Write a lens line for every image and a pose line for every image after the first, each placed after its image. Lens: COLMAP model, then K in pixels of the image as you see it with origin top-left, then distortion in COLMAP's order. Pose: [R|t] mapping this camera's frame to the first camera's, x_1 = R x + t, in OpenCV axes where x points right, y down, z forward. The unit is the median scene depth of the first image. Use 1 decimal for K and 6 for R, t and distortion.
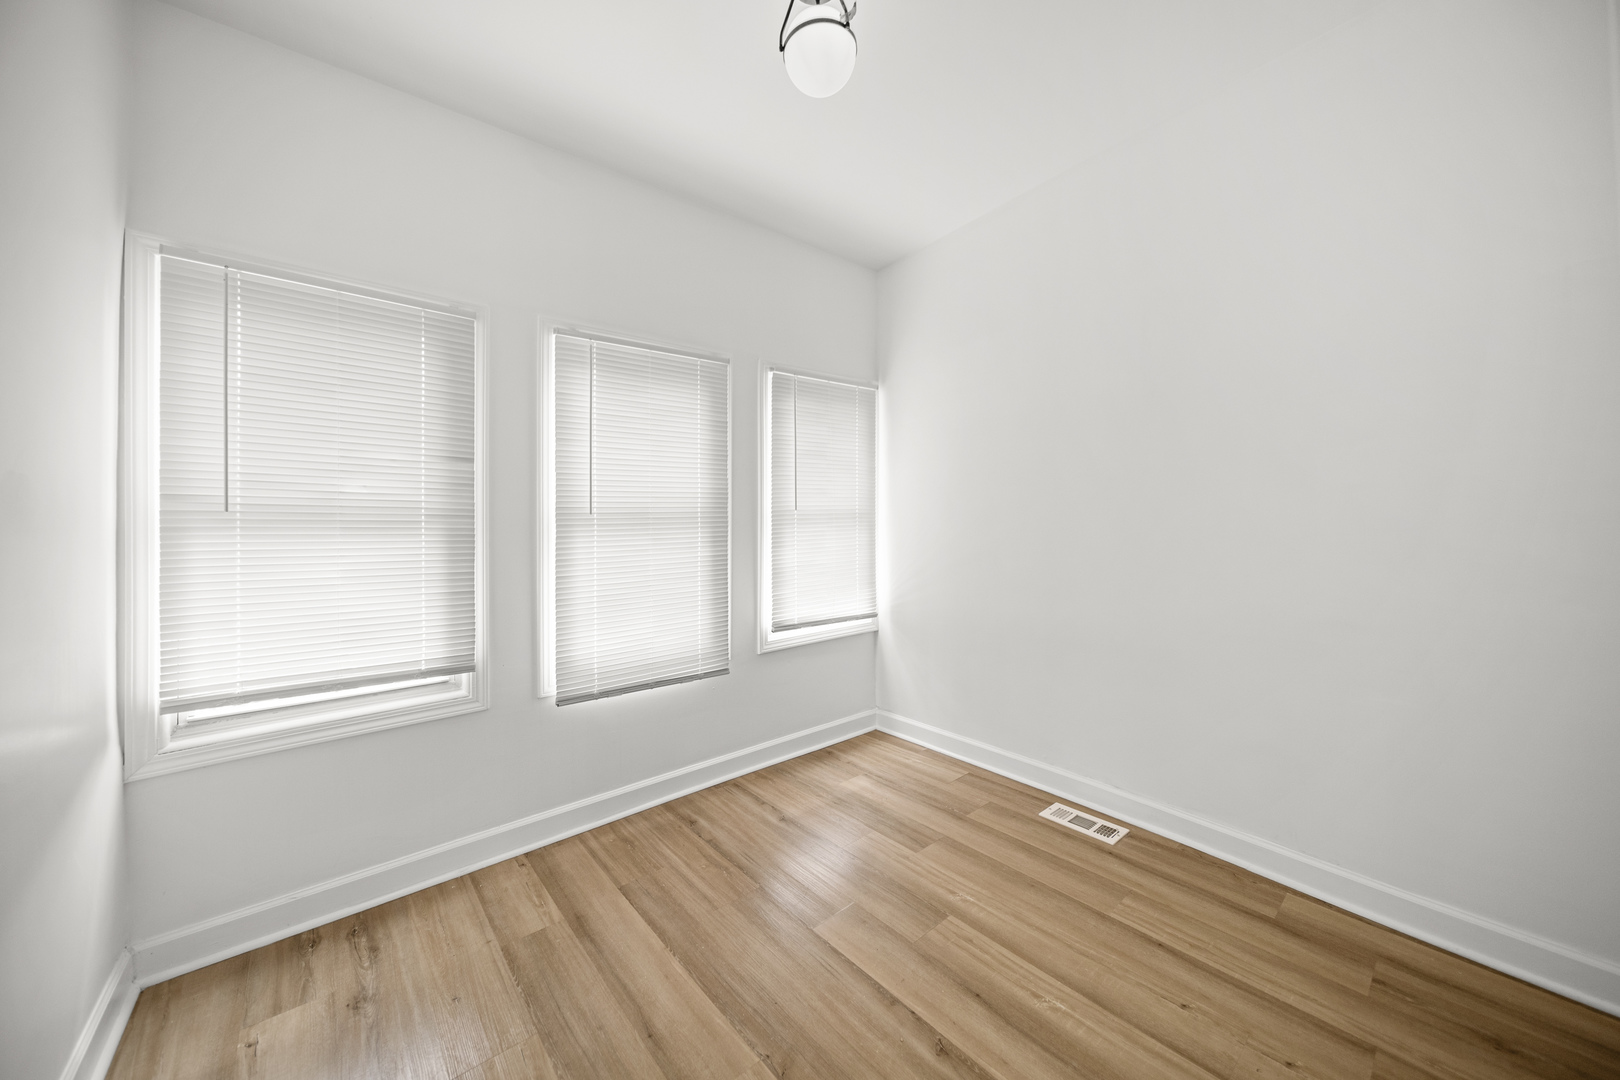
lens RADIAL K [[583.5, 0, 784.7], [0, 583.5, 523.5], [0, 0, 1]] dist [0.000300, -0.000046]
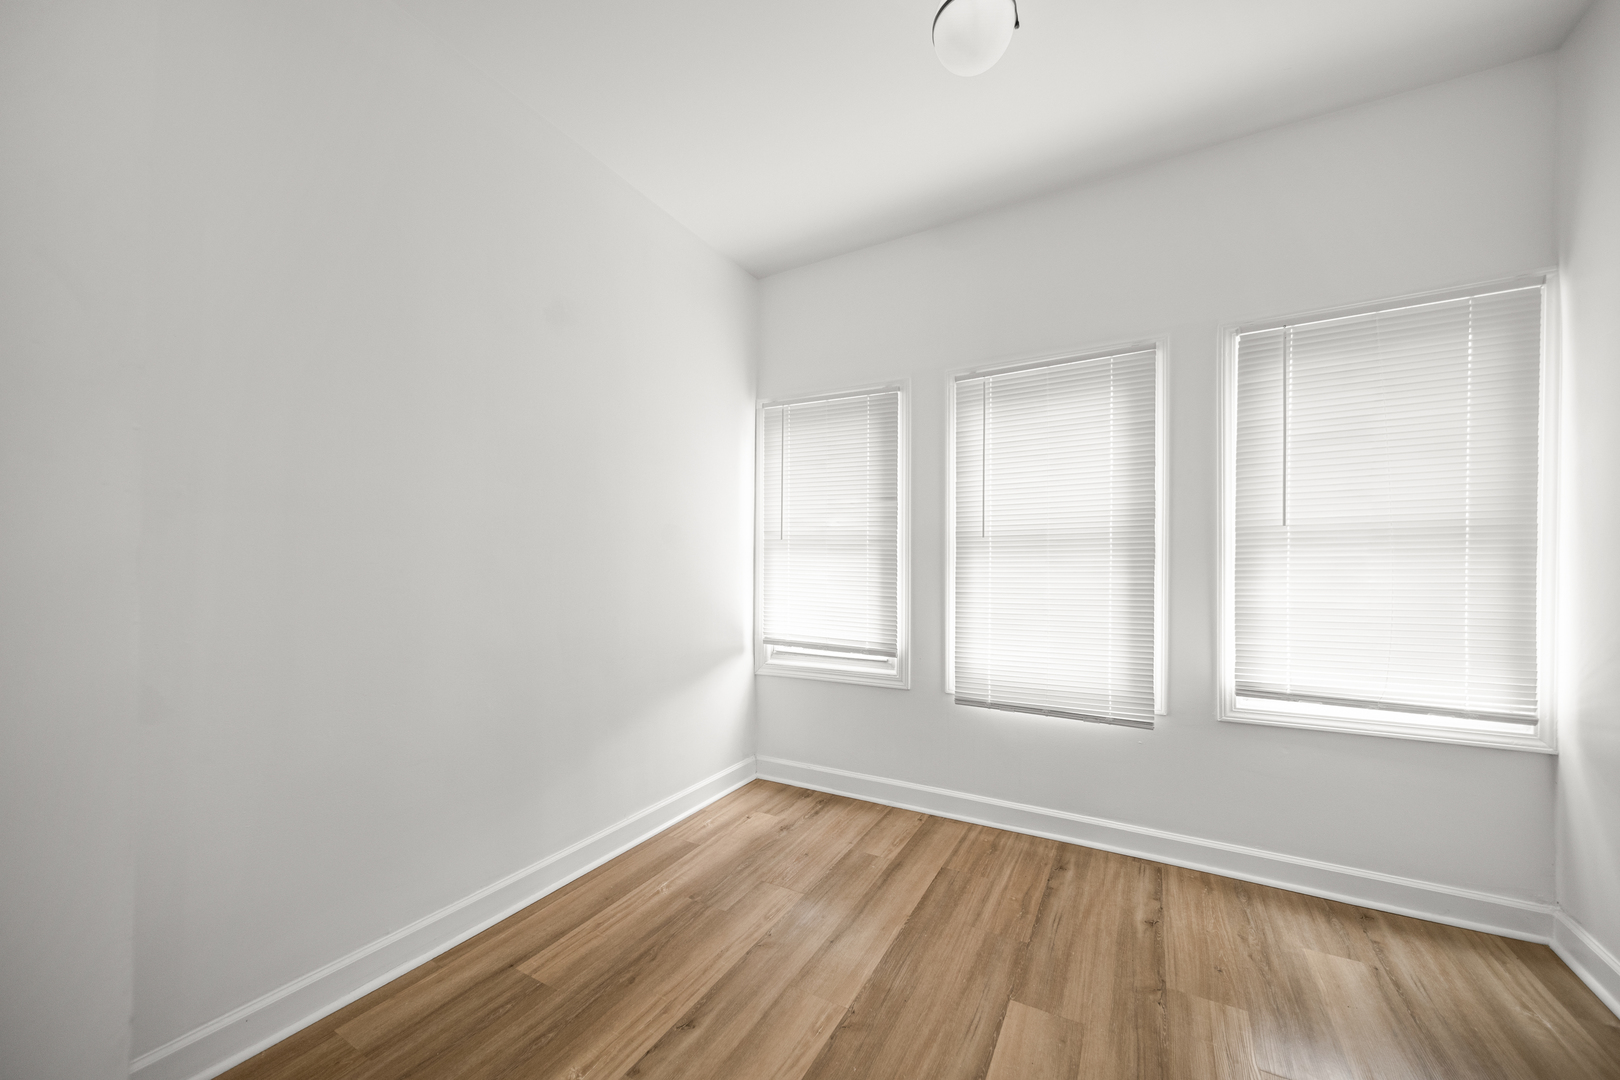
lens RADIAL K [[586.1, 0, 804.0], [0, 586.1, 558.7], [0, 0, 1]] dist [-0.001082, -0.000309]
pose [[0.357949, 0.010913, -0.933677, 0.592140], [-0.005284, 0.999939, 0.009662, 0.015917], [0.933726, 0.001475, 0.357985, 0.304007]]
